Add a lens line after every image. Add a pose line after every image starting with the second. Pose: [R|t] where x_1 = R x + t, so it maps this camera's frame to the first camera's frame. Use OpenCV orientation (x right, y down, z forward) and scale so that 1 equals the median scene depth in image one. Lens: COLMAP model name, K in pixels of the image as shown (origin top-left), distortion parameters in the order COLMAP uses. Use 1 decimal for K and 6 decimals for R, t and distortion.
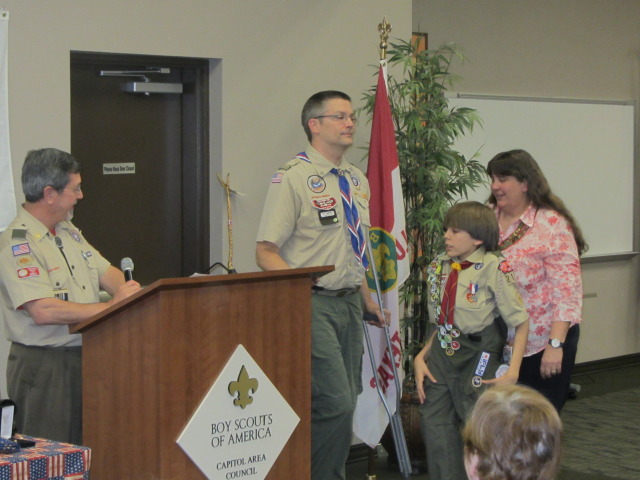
lens RADIAL K [[1686.9, 0, 291.4], [0, 1686.9, 238.1], [0, 0, 1]] dist [-0.131004, 0.666697]
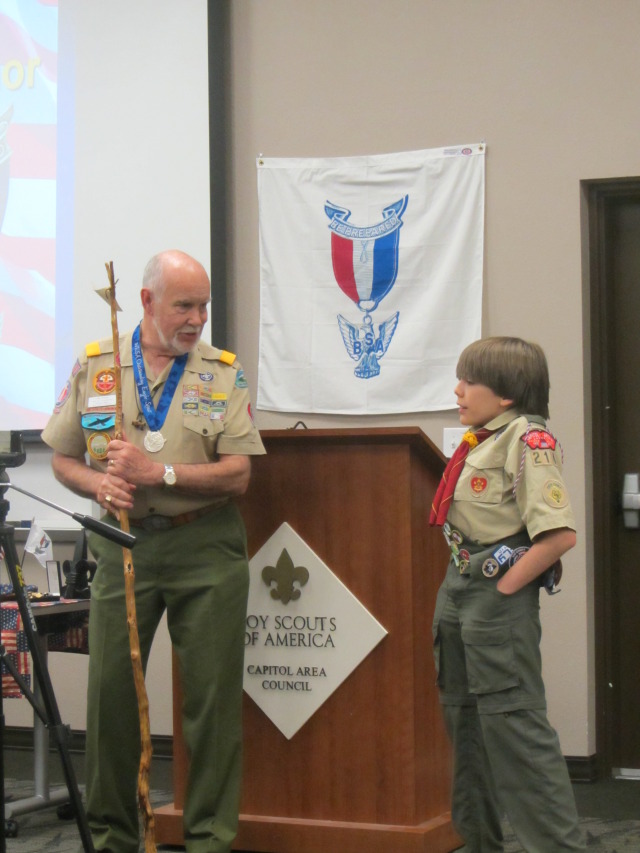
lens RADIAL K [[2067.6, 0, 320.0], [0, 2067.6, 426.5], [0, 0, 1]] dist [-0.110783, -0.200297]
pose [[0.296932, -0.017965, -0.954730, 0.730144], [-0.042290, 0.998595, -0.031943, 0.038946], [0.953962, 0.049861, 0.295755, 0.582930]]
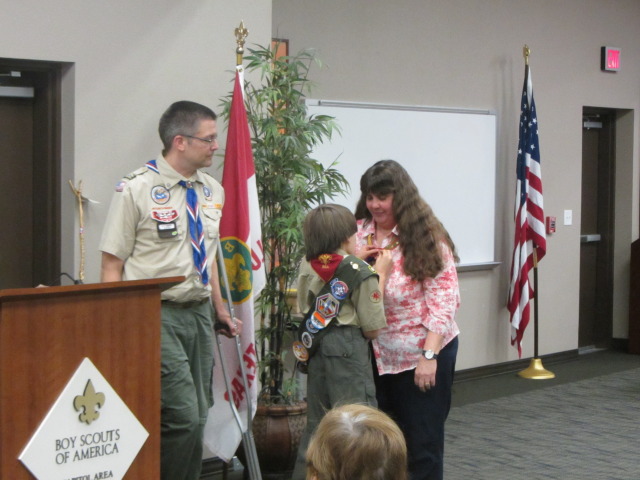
lens RADIAL K [[1686.9, 0, 291.4], [0, 1686.9, 238.1], [0, 0, 1]] dist [-0.131004, 0.666697]
pose [[0.996965, 0.006561, 0.077570, 0.009303], [-0.006282, 0.999973, -0.003833, -0.002028], [-0.077593, 0.003334, 0.996980, 0.022410]]
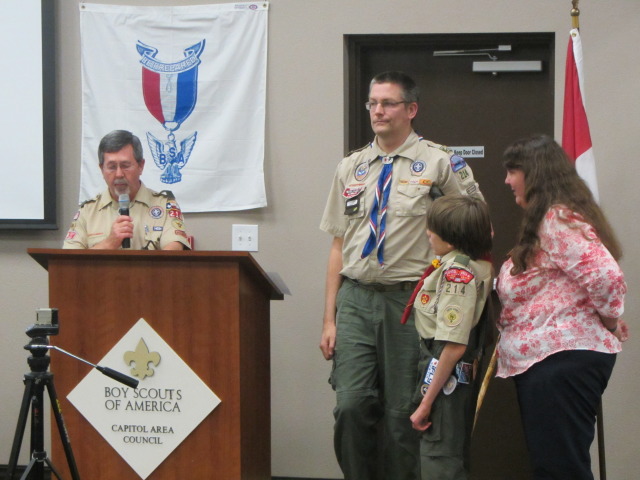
lens RADIAL K [[2065.0, 0, 320.0], [0, 2065.0, 240.0], [0, 0, 1]] dist [-0.143984, 0.602811]
pose [[0.462891, 0.049078, -0.885056, 0.937210], [-0.045750, 0.998458, 0.031439, -0.025428], [0.885234, 0.025939, 0.464422, 0.399431]]
